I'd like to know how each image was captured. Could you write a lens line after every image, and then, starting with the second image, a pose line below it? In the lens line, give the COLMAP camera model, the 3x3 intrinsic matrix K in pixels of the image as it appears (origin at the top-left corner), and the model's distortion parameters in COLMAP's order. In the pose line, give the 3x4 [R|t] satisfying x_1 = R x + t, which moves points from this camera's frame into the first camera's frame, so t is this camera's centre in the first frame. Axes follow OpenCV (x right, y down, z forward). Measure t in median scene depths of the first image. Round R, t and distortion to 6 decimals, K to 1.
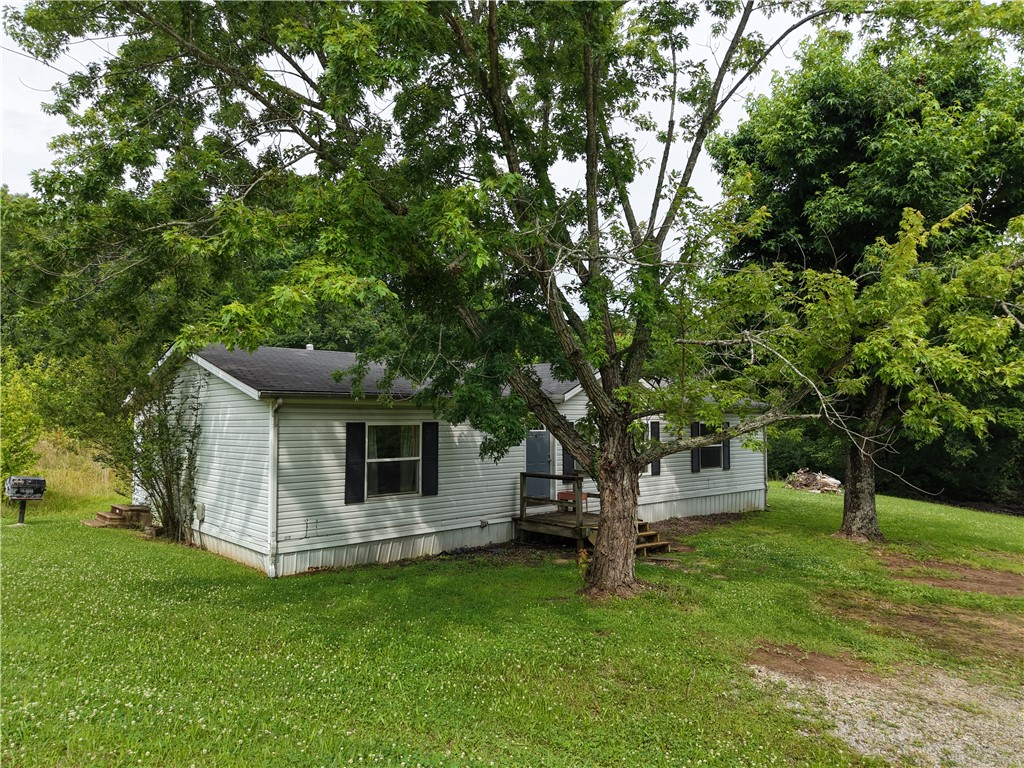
lens RADIAL K [[689.6, 0, 512.0], [0, 689.6, 384.0], [0, 0, 1]] dist [-0.003044, -0.002531]
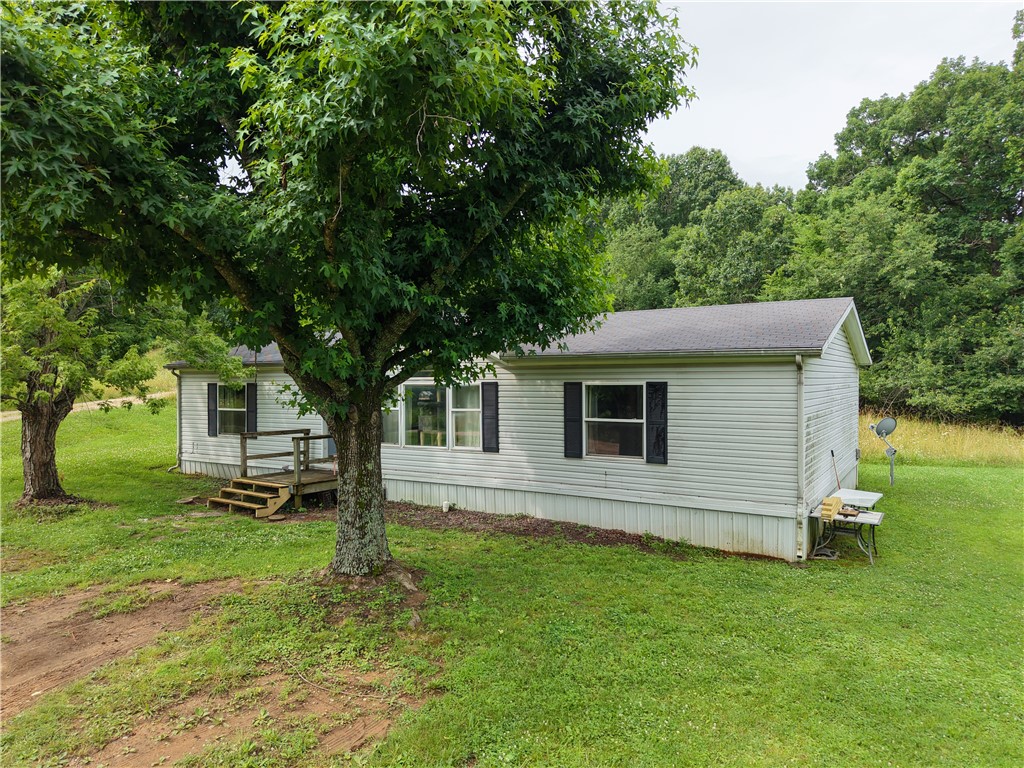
lens RADIAL K [[706.0, 0, 512.0], [0, 706.0, 384.0], [0, 0, 1]] dist [0.007938, -0.003827]
pose [[0.267957, 0.001702, -0.963429, 1.437770], [0.055409, 0.998316, 0.017174, 0.068849], [0.961836, -0.057984, 0.267411, 1.229897]]
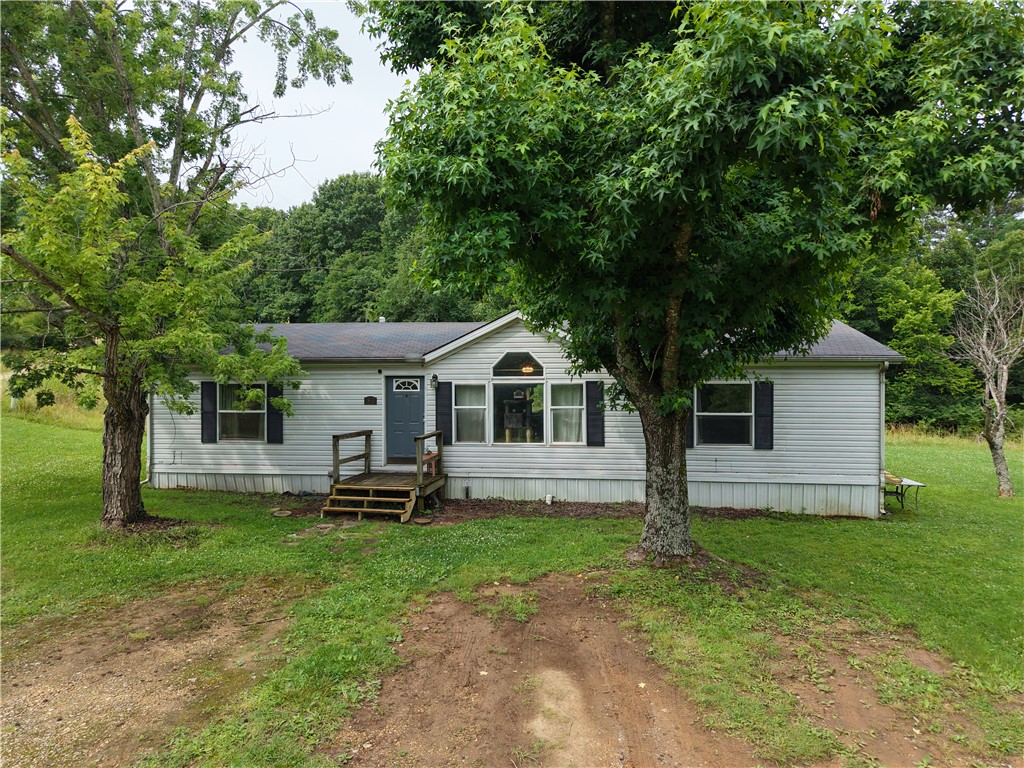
lens RADIAL K [[703.5, 0, 512.0], [0, 703.5, 384.0], [0, 0, 1]] dist [0.004893, -0.000617]
pose [[0.648220, 0.001888, -0.761451, 1.167473], [0.042335, 0.998361, 0.038515, 0.033900], [0.760276, -0.057202, 0.647077, 0.584049]]
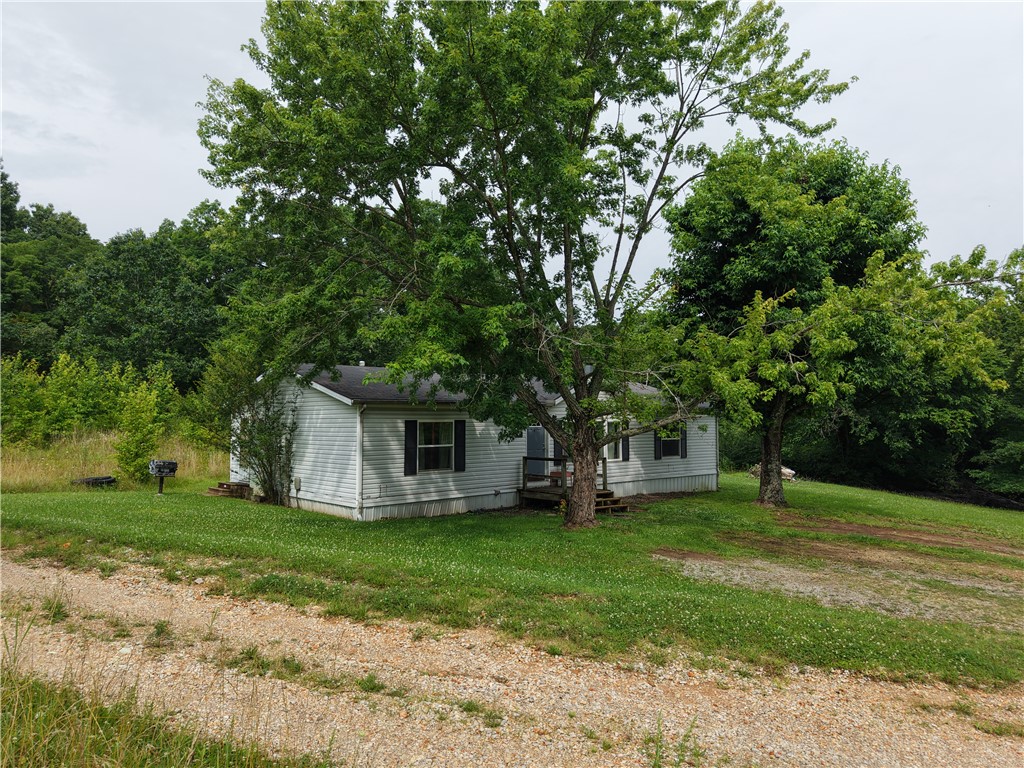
lens RADIAL K [[689.6, 0, 512.0], [0, 689.6, 384.0], [0, 0, 1]] dist [-0.003044, -0.002531]
pose [[1.000000, 0.000177, -0.000228, -0.011585], [-0.000177, 1.000000, 0.000695, -0.022409], [0.000228, -0.000695, 1.000000, -0.469448]]
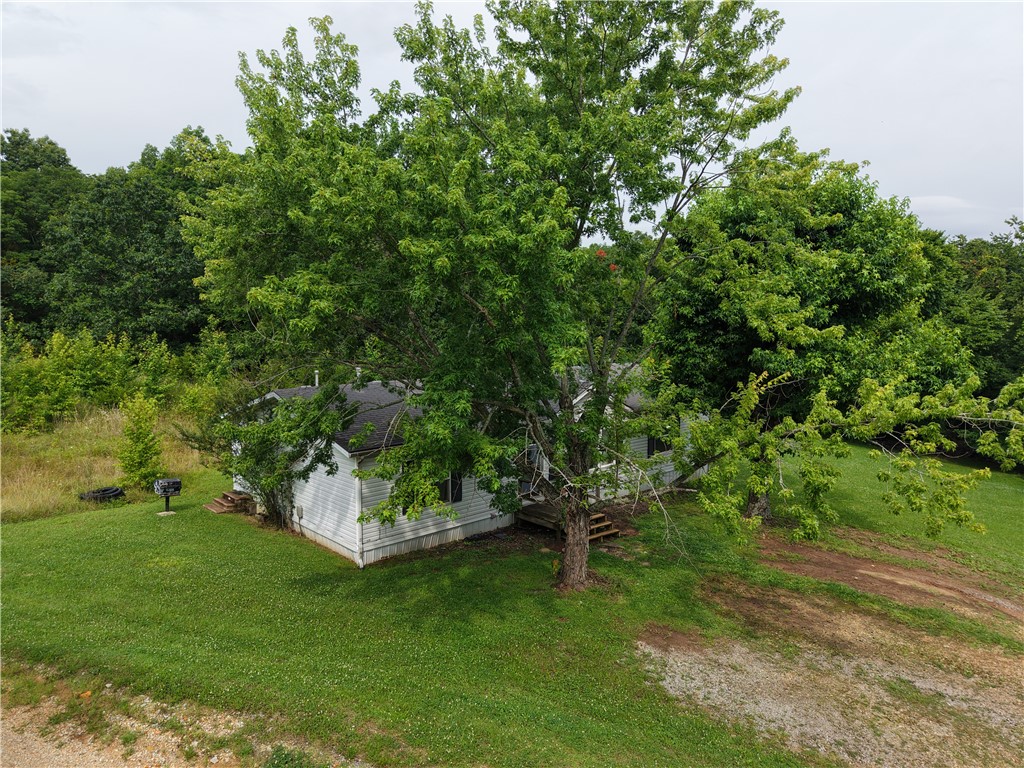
lens RADIAL K [[689.6, 0, 512.0], [0, 689.6, 384.0], [0, 0, 1]] dist [-0.003044, -0.002531]
pose [[0.999999, 0.000021, 0.001423, -0.003409], [-0.000243, 0.987738, 0.156118, -0.347421], [-0.001402, -0.156119, 0.987737, -0.453860]]
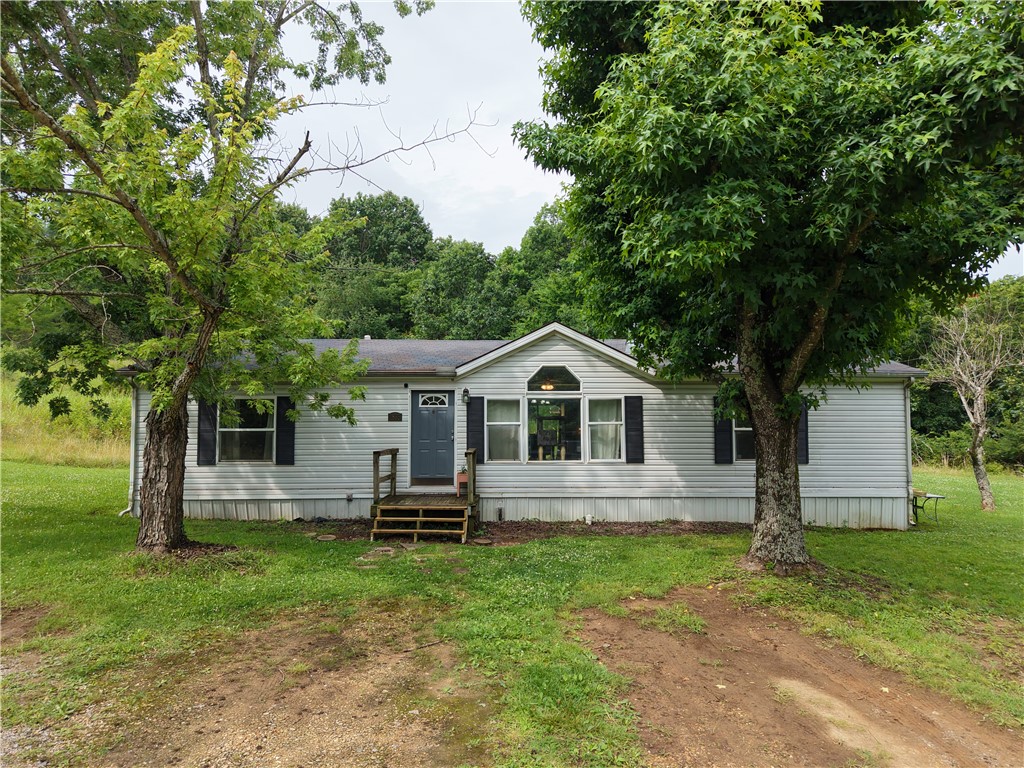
lens RADIAL K [[703.5, 0, 512.0], [0, 703.5, 384.0], [0, 0, 1]] dist [0.004893, -0.000617]
pose [[0.757830, -0.035828, -0.651468, 0.948248], [0.036853, 0.999248, -0.012085, 0.069106], [0.651411, -0.014850, 0.758580, 0.440627]]
